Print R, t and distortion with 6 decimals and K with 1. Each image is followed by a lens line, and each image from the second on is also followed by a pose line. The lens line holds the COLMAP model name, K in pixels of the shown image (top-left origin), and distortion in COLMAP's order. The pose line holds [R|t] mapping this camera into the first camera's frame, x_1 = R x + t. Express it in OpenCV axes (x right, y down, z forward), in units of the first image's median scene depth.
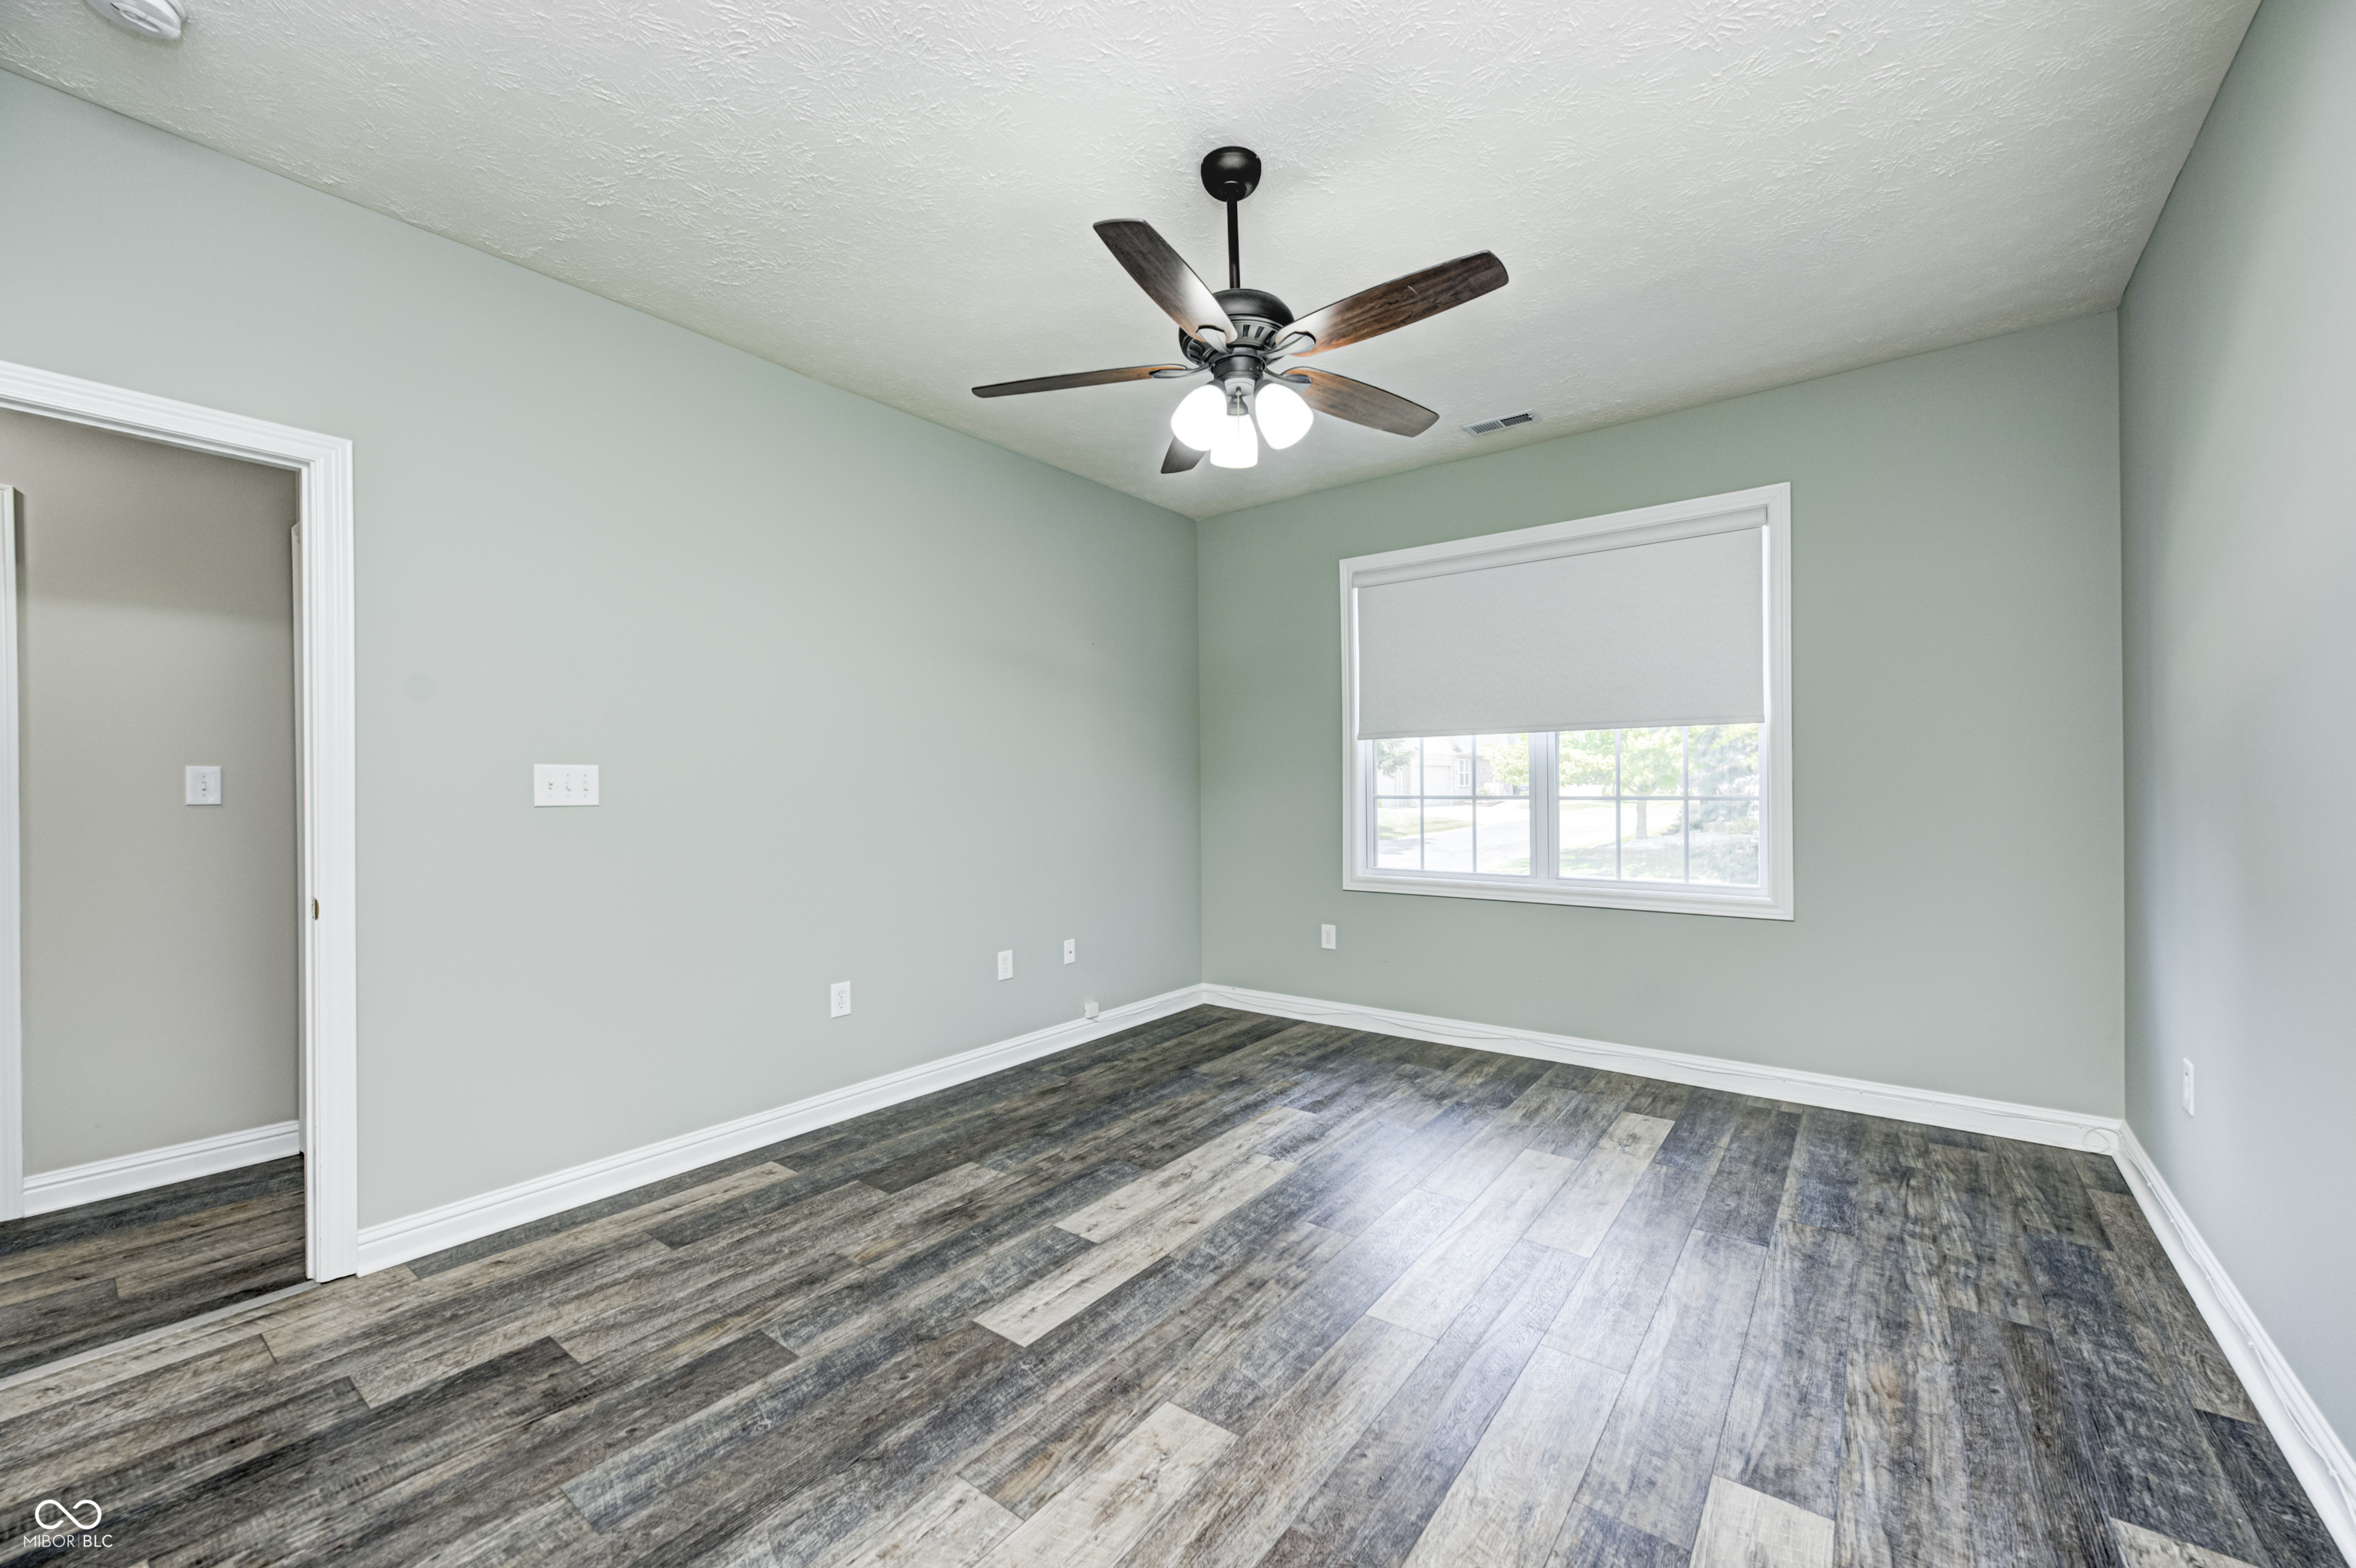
lens RADIAL K [[925.0, 0, 1168.8], [0, 925.0, 793.7], [0, 0, 1]] dist [-0.003671, 0.002327]
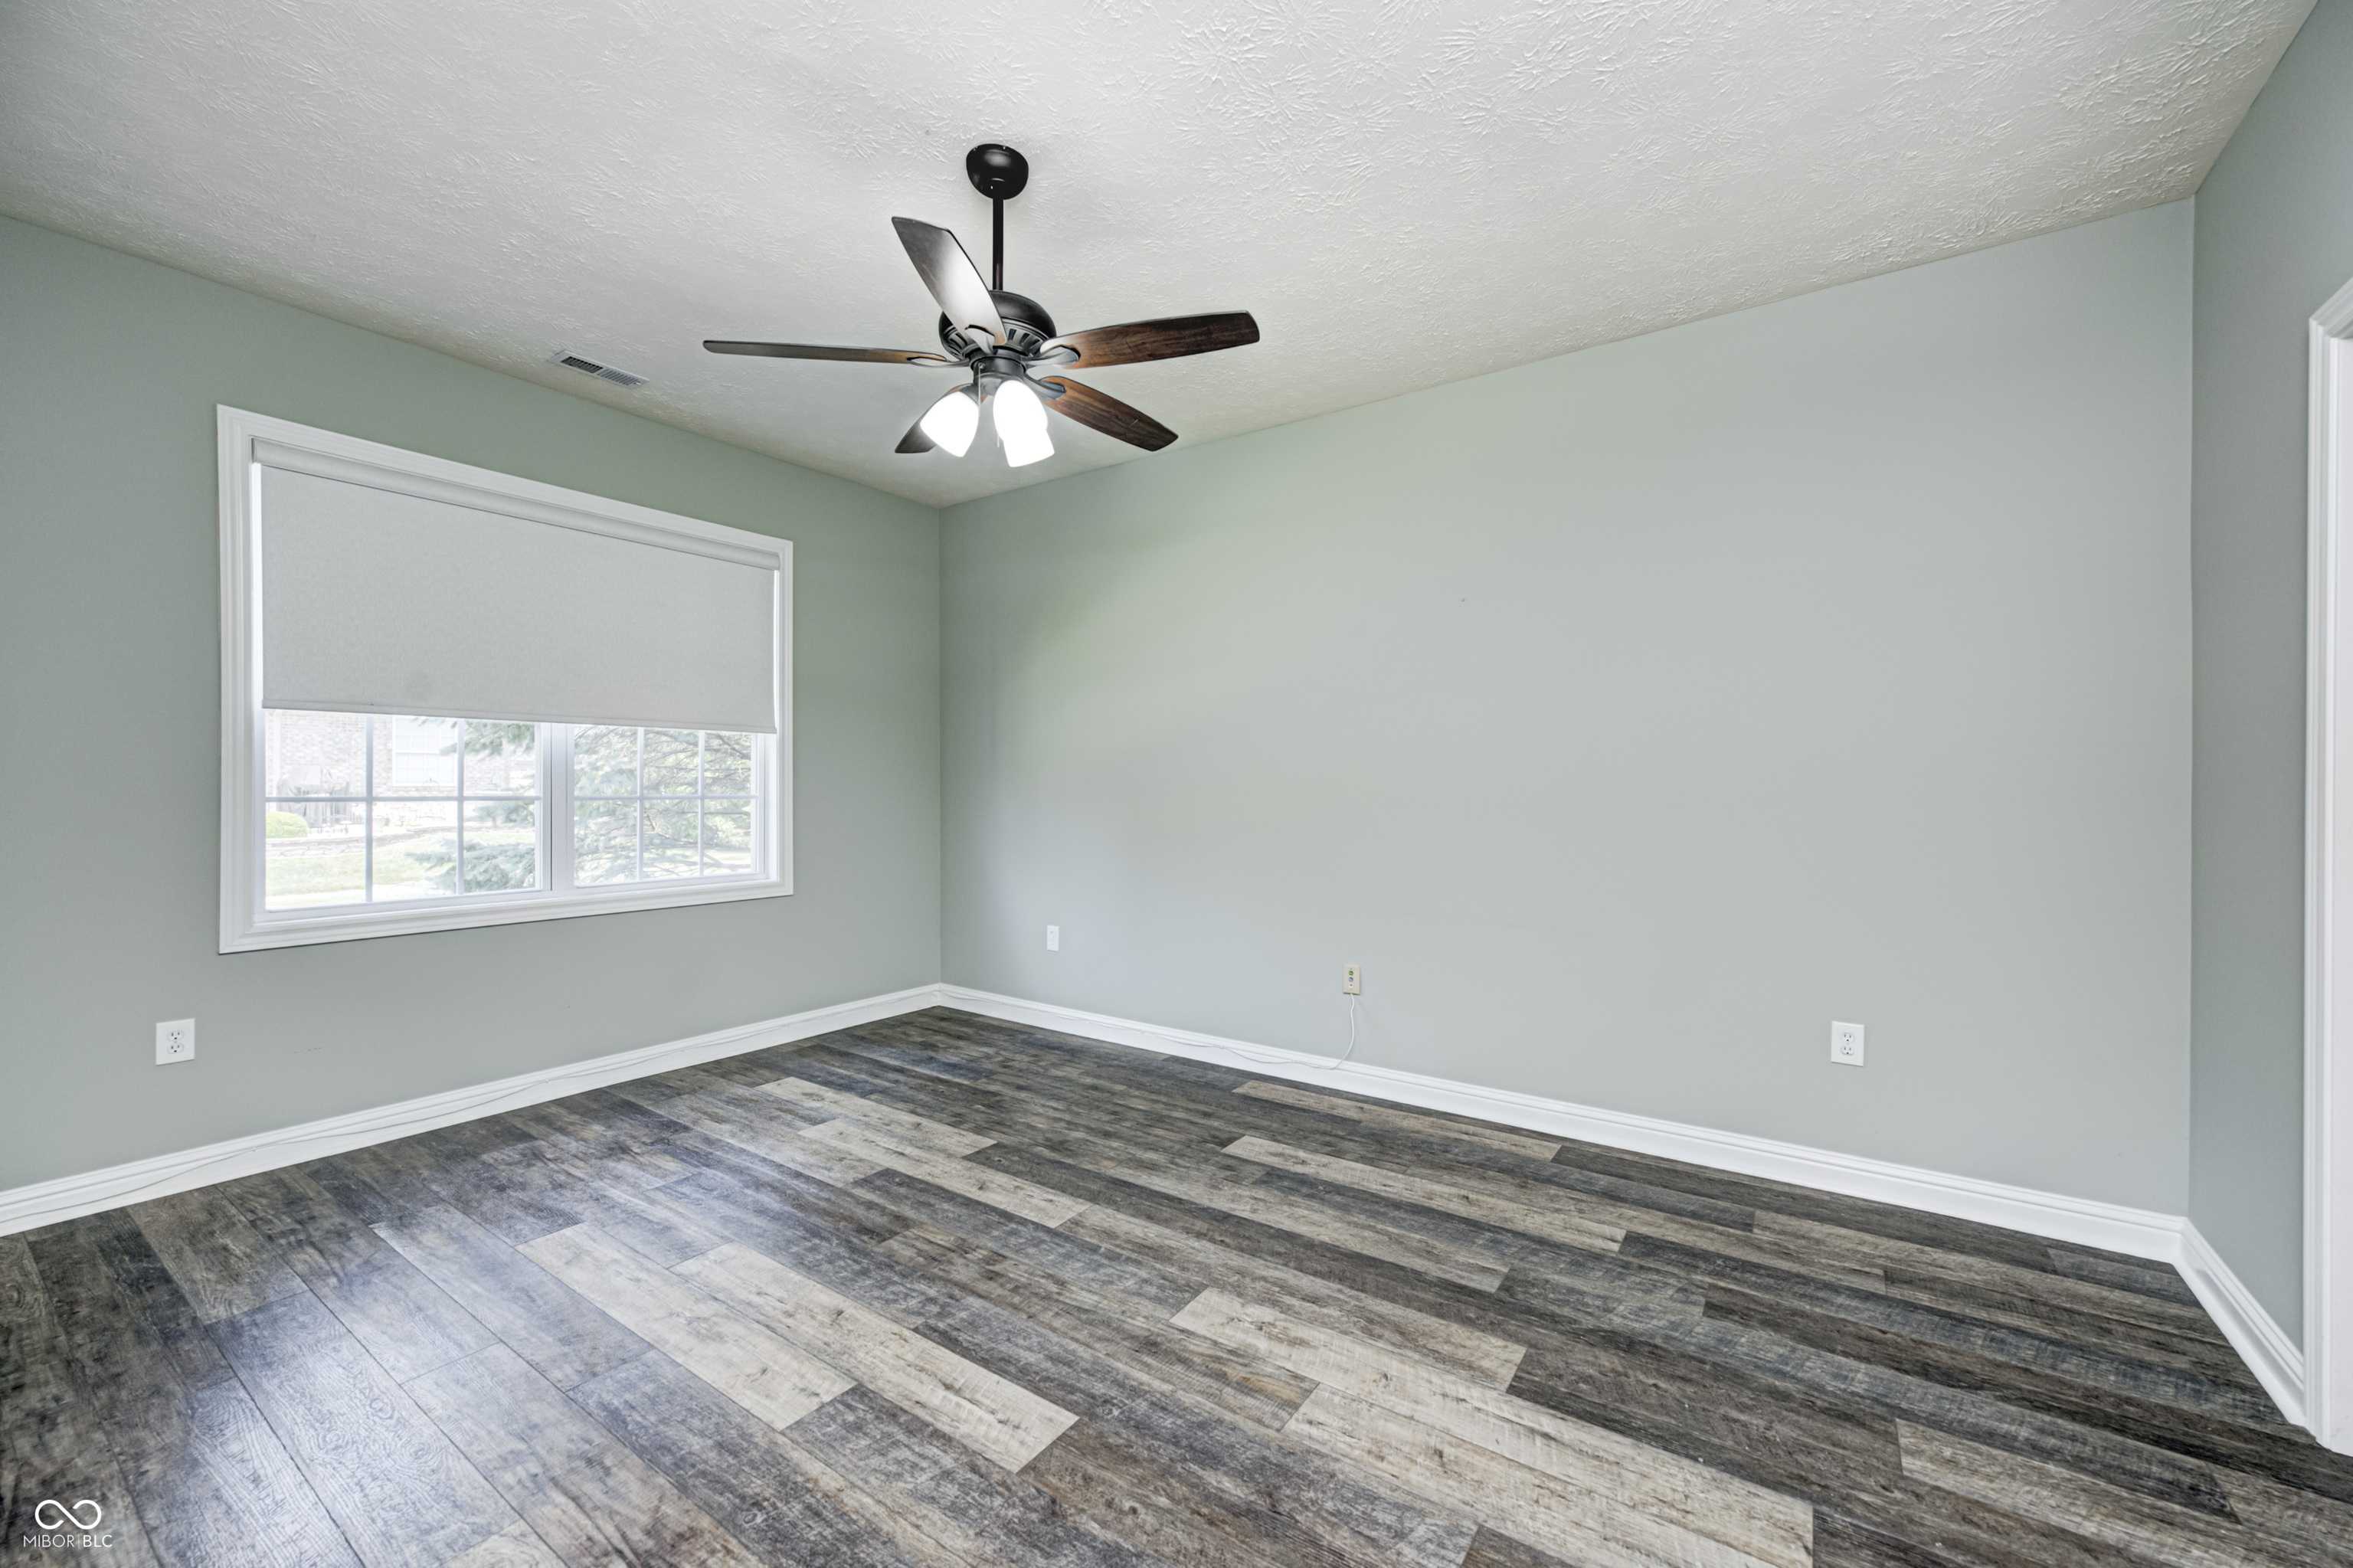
lens RADIAL K [[923.9, 0, 1186.6], [0, 923.9, 792.9], [0, 0, 1]] dist [-0.003671, 0.002327]
pose [[-0.058450, 0.000555, 0.998290, -0.910101], [0.003459, 0.999994, -0.000353, 0.003406], [-0.998284, 0.003433, -0.058451, 0.828635]]
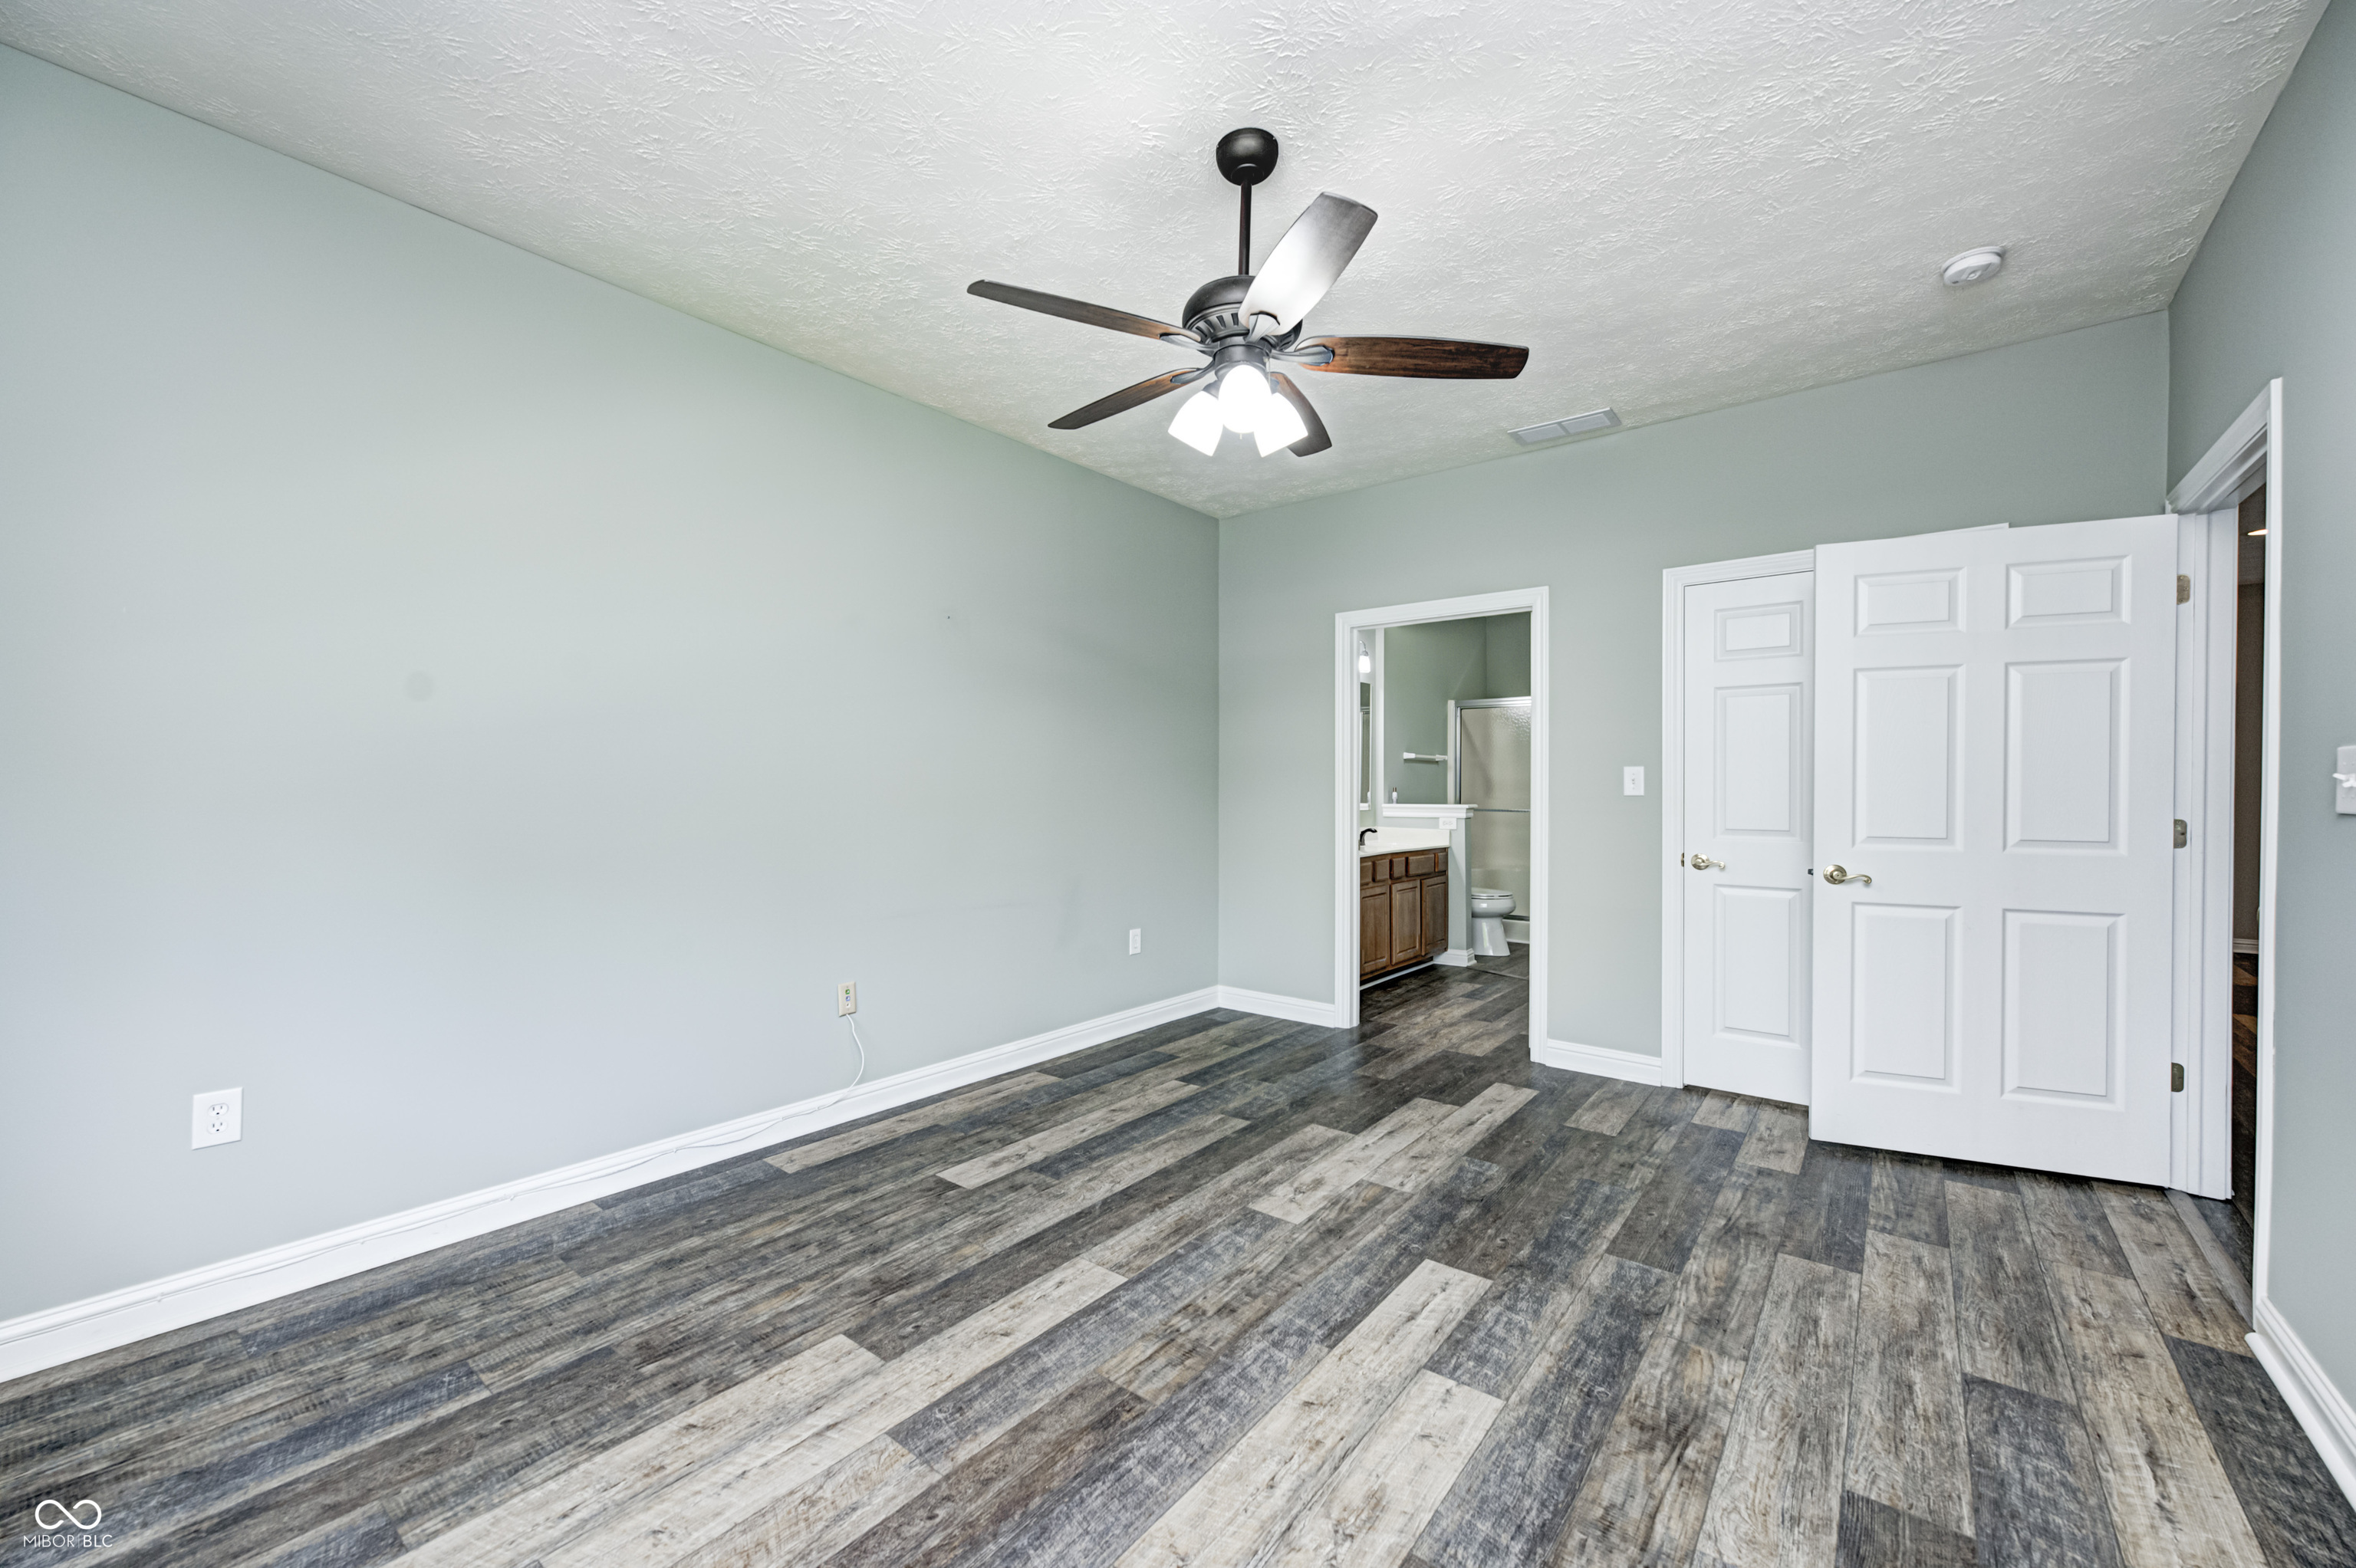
lens RADIAL K [[925.0, 0, 1170.3], [0, 925.0, 790.8], [0, 0, 1]] dist [-0.003671, 0.002327]
pose [[-0.999887, 0.006214, 0.013663, 0.134081], [0.006332, 0.999943, 0.008645, -0.013201], [-0.013609, 0.008731, -0.999869, 1.912311]]
